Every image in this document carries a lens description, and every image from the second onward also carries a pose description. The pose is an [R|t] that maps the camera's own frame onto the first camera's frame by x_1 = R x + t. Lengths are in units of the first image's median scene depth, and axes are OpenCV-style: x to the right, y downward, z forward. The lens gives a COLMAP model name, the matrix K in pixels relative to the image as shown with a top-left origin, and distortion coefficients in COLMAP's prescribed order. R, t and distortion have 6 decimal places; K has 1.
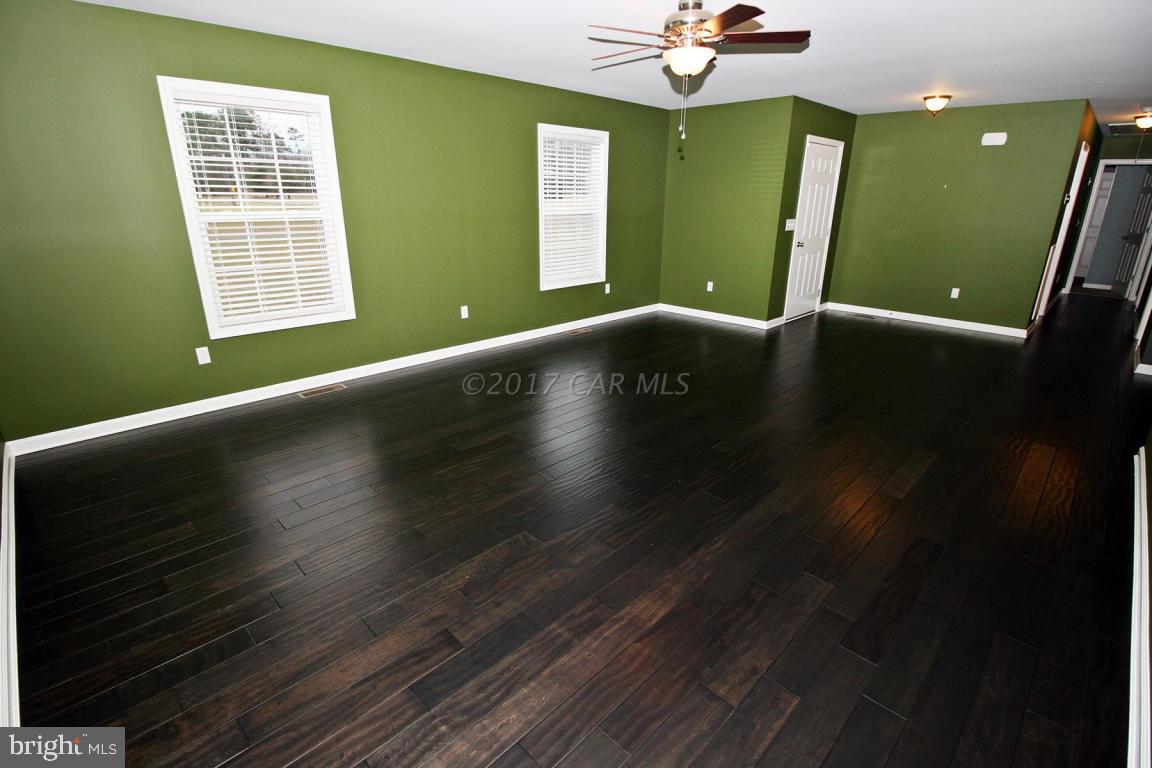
lens RADIAL K [[548.0, 0, 576.0], [0, 548.0, 384.0], [0, 0, 1]] dist [0.009665, -0.016076]
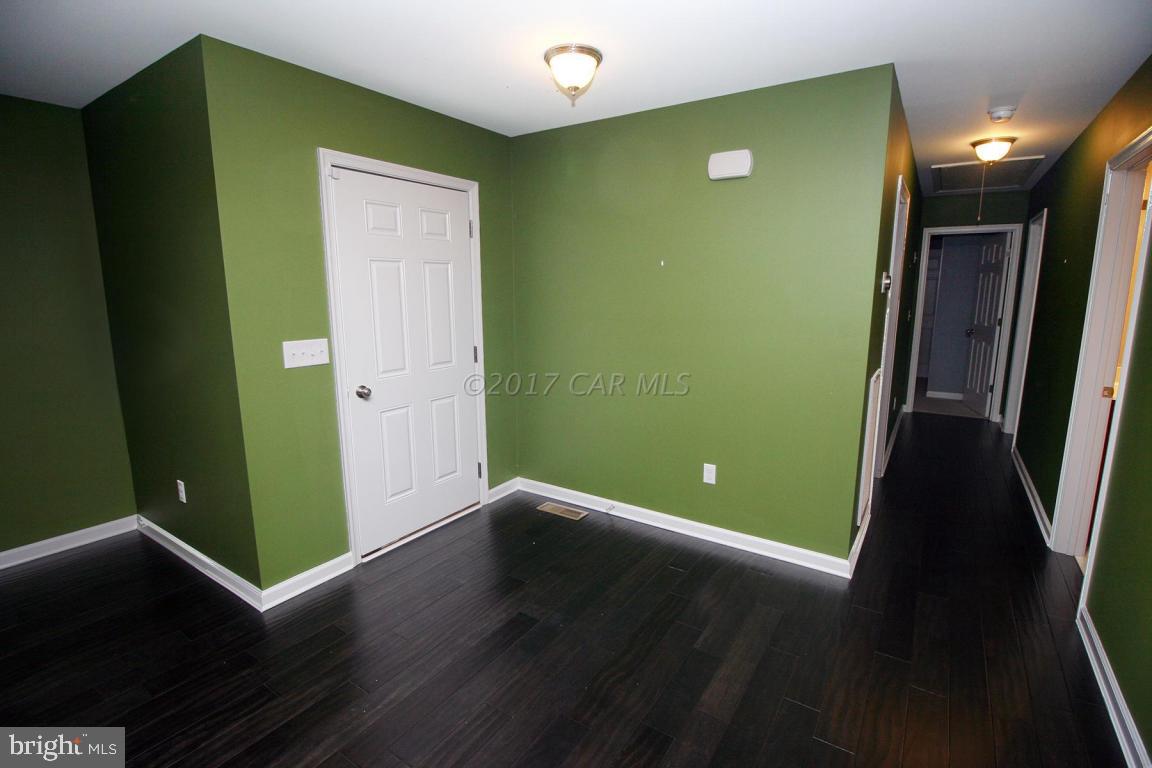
lens RADIAL K [[536.3, 0, 576.0], [0, 536.3, 384.0], [0, 0, 1]] dist [-0.013651, -0.001139]
pose [[0.984225, -0.046306, 0.170752, 0.447788], [0.071919, 0.986516, -0.147015, -0.164138], [-0.161642, 0.156976, 0.974285, 0.491032]]
